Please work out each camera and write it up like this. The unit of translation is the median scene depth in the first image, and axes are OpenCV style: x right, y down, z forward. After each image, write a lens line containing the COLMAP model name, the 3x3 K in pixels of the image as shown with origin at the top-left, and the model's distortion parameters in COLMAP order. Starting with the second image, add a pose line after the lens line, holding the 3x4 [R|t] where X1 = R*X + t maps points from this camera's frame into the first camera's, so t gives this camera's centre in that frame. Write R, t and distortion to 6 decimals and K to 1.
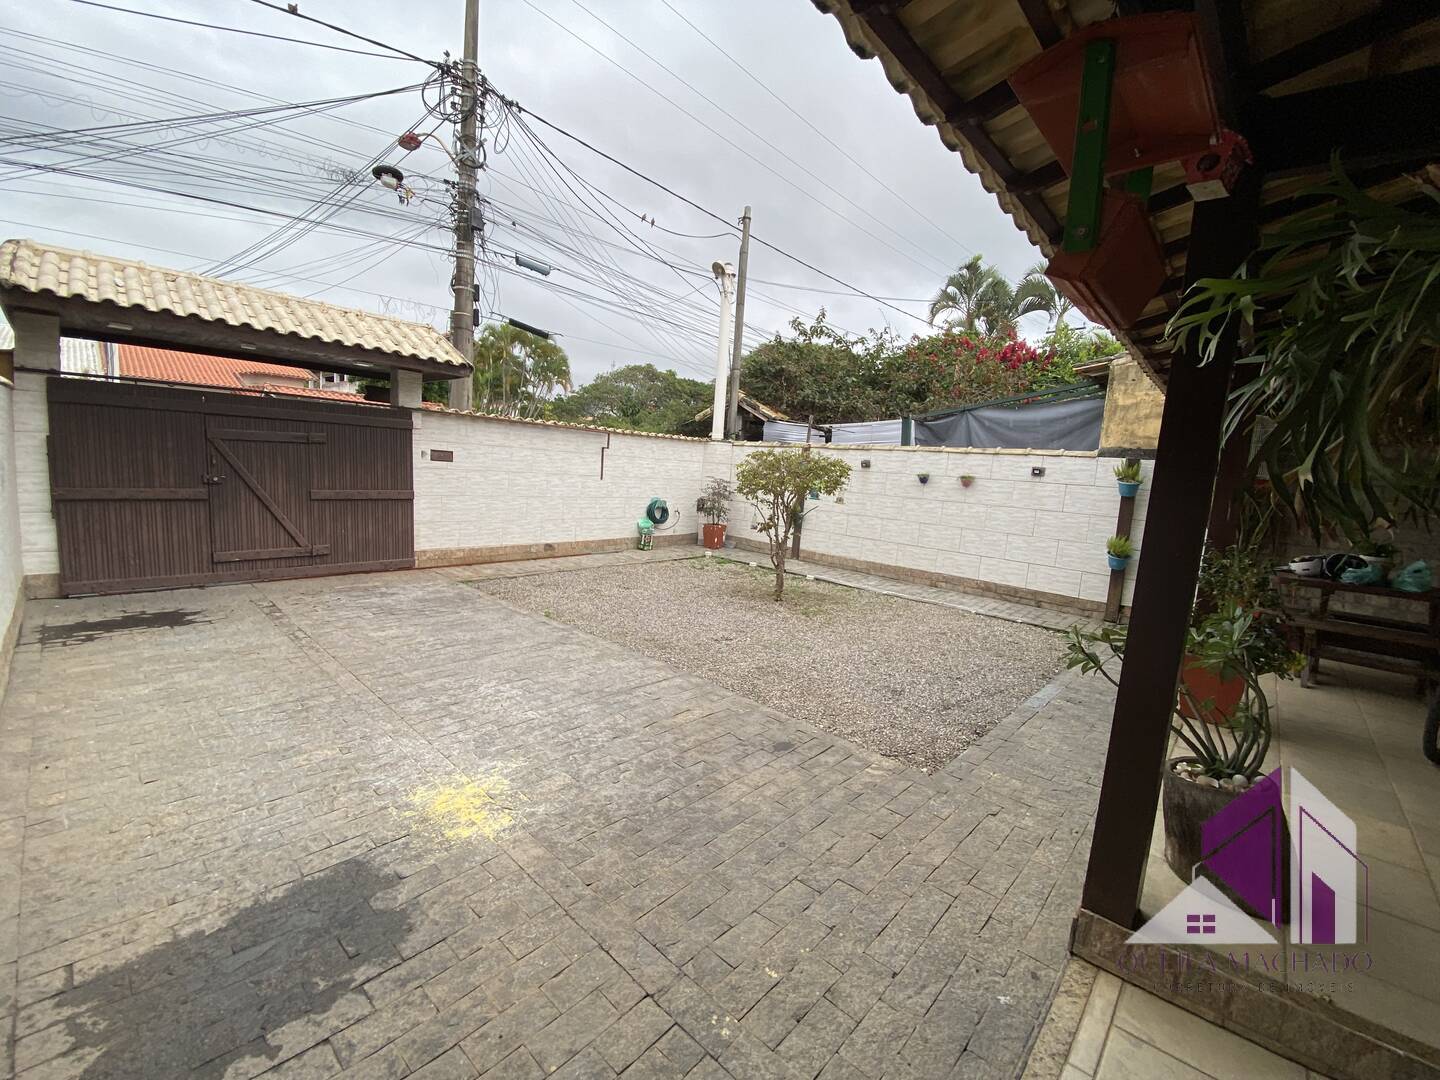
lens RADIAL K [[585.6, 0, 721.6], [0, 585.6, 536.5], [0, 0, 1]] dist [0.016048, -0.018461]
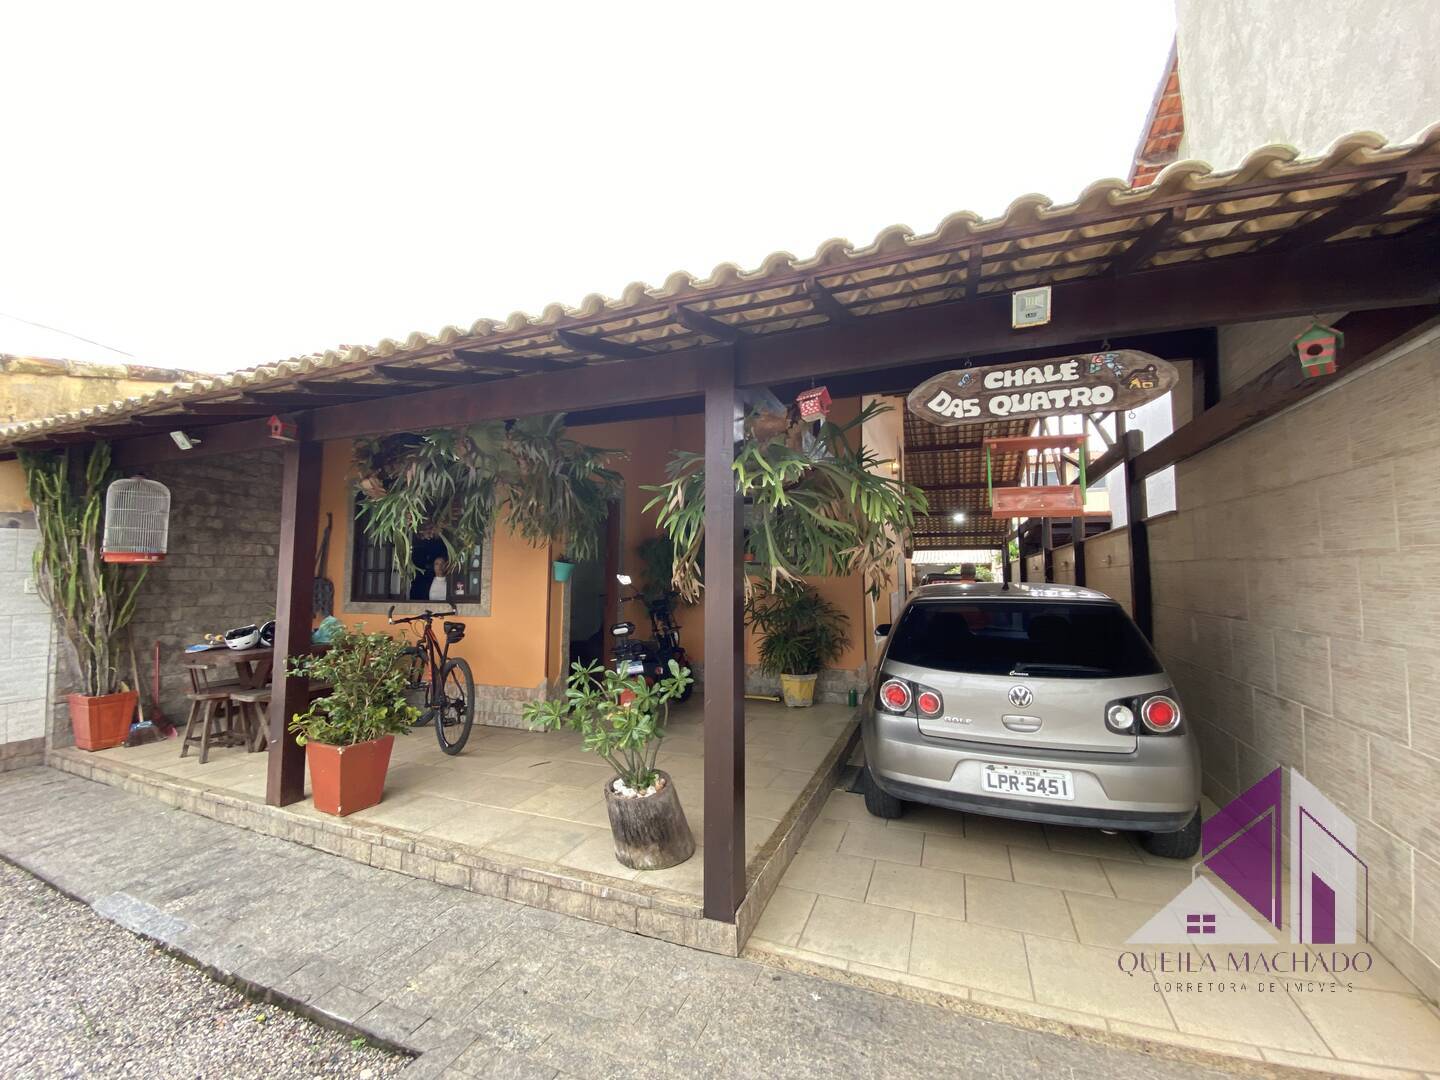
lens RADIAL K [[585.6, 0, 721.6], [0, 585.6, 536.5], [0, 0, 1]] dist [0.016048, -0.018461]
pose [[-0.357991, -0.007050, 0.933698, -0.160267], [0.086330, 0.995438, 0.040617, -0.066469], [-0.929725, 0.095146, -0.355750, 0.406664]]
